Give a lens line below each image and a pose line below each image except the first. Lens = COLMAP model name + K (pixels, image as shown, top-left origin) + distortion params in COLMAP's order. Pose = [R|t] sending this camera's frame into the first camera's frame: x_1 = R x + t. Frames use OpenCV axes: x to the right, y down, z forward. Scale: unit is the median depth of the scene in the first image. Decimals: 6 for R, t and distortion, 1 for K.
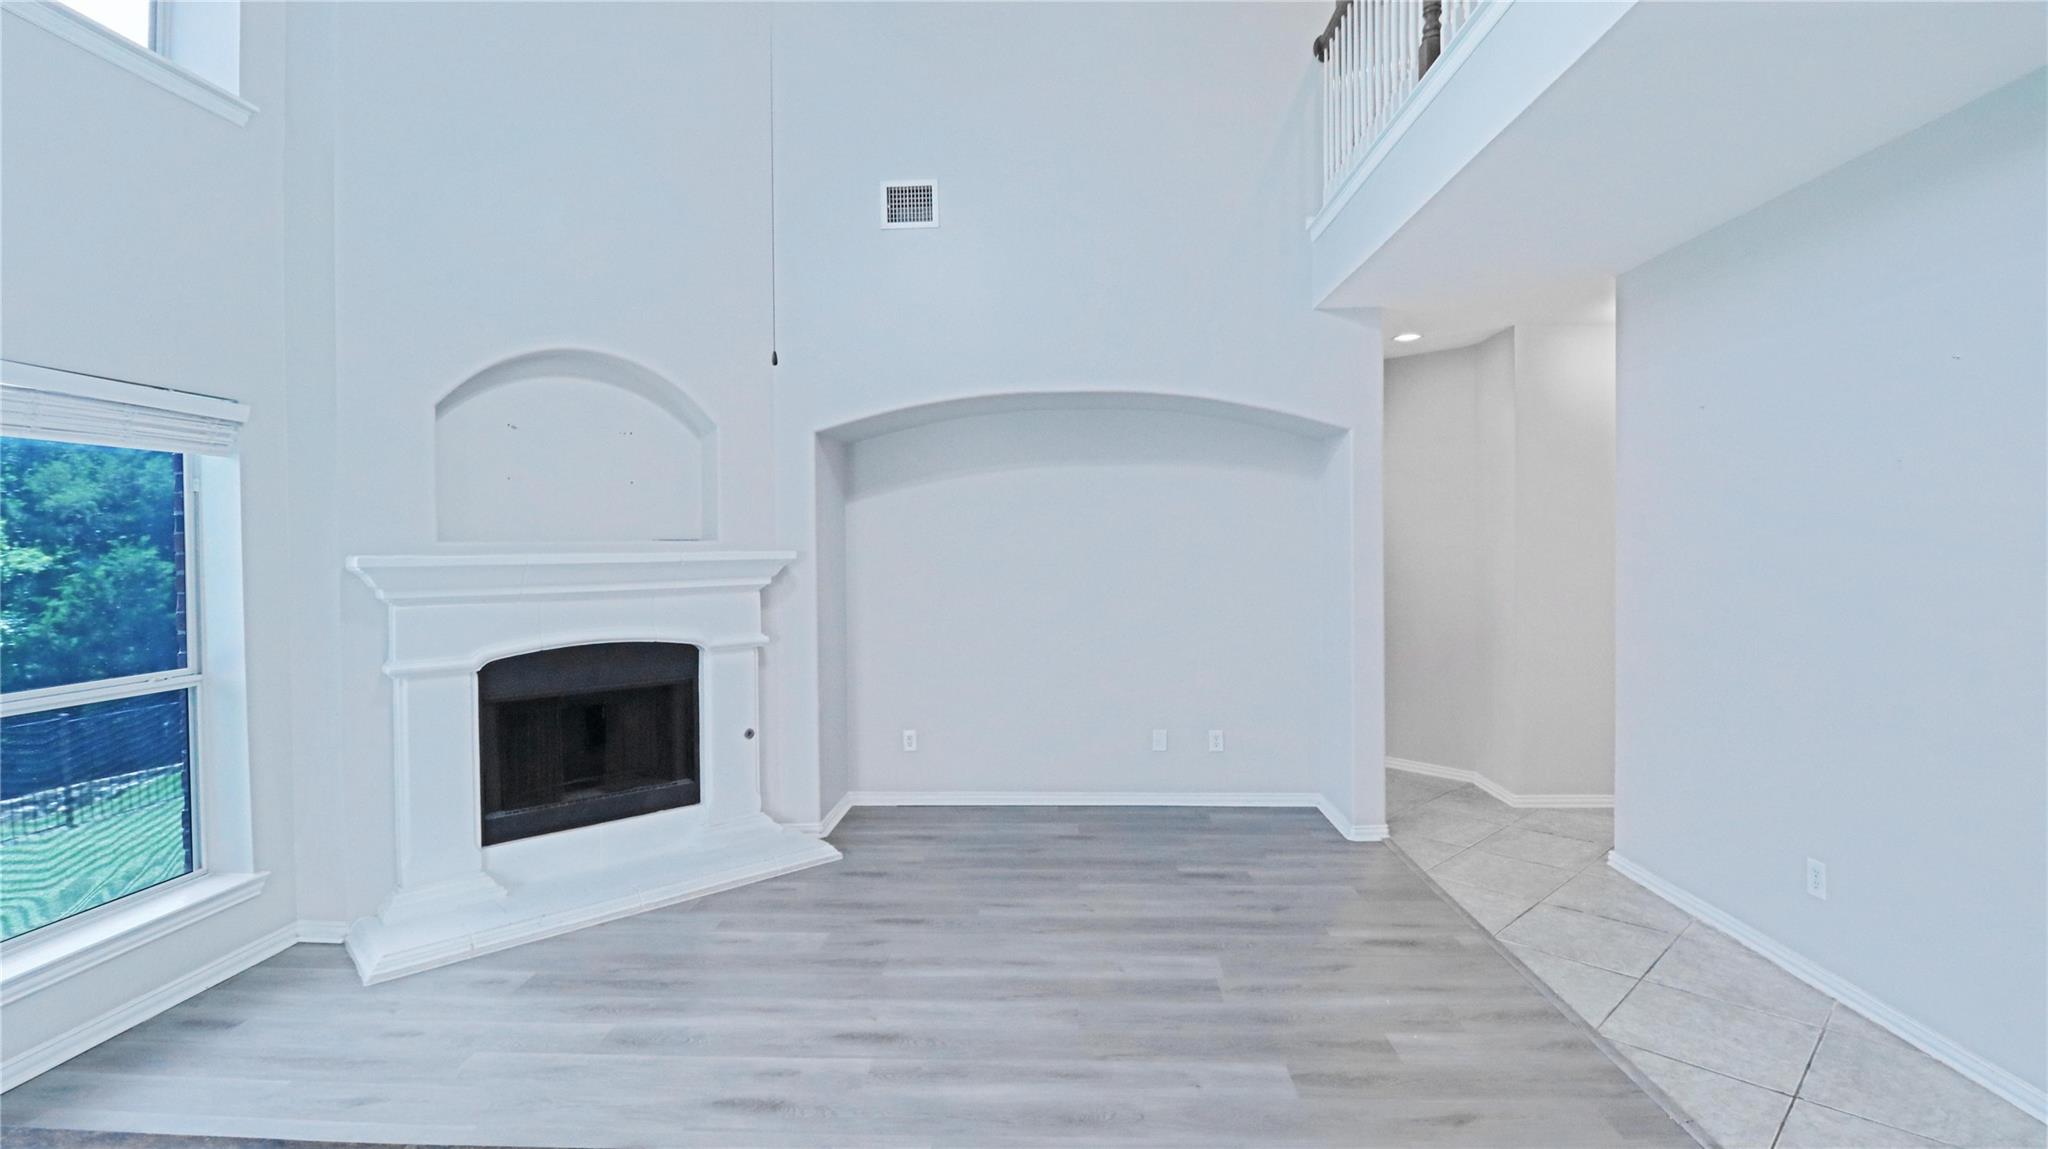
lens RADIAL K [[959.1, 0, 1035.2], [0, 959.1, 555.8], [0, 0, 1]] dist [-0.000977, -0.003669]
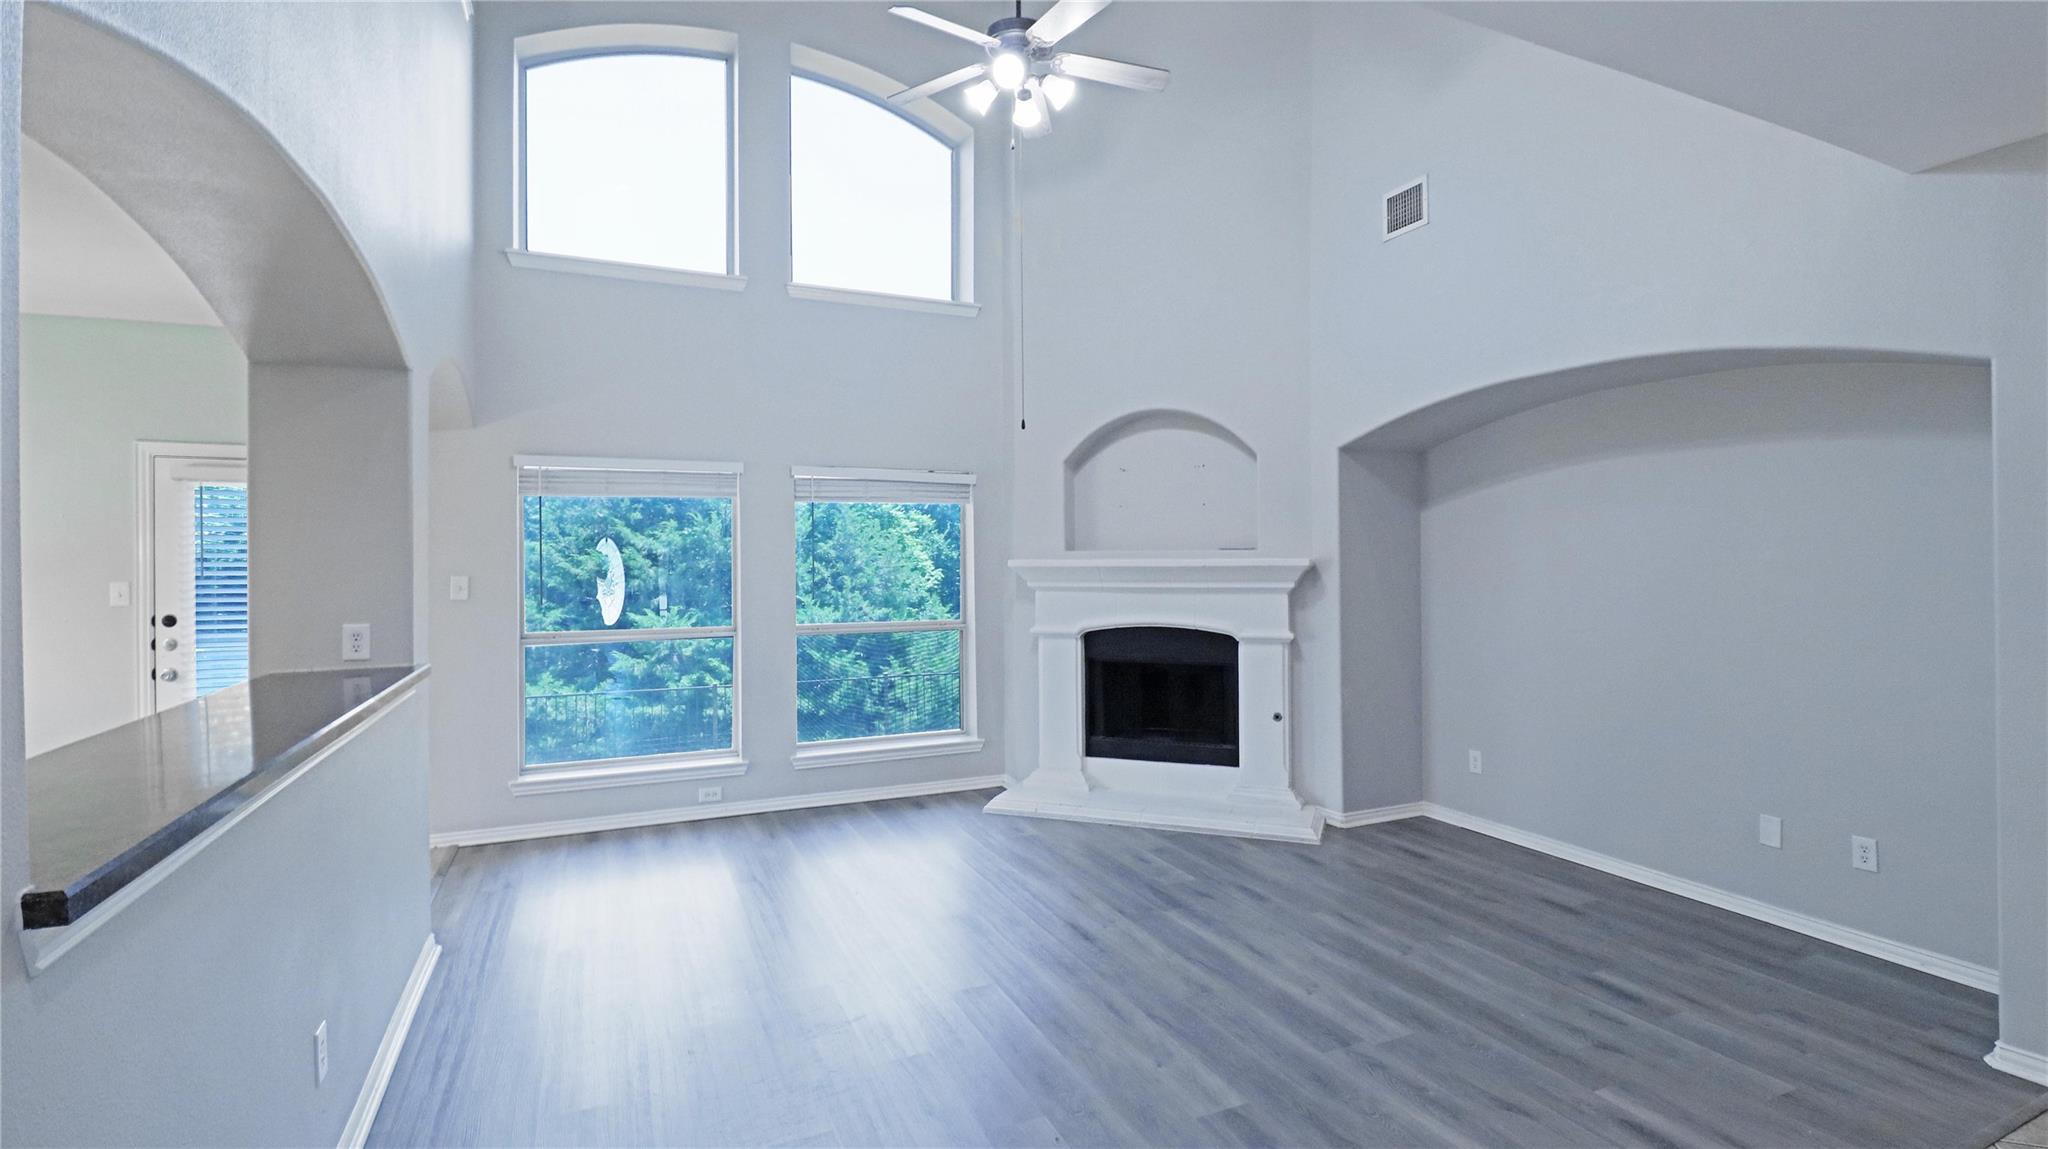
lens RADIAL K [[959.1, 0, 1030.1], [0, 959.1, 556.3], [0, 0, 1]] dist [-0.000977, -0.003669]
pose [[0.430707, 0.004355, -0.902481, 0.660471], [-0.008797, 0.999961, 0.000627, -0.006103], [0.902449, 0.007669, 0.430728, 0.253571]]
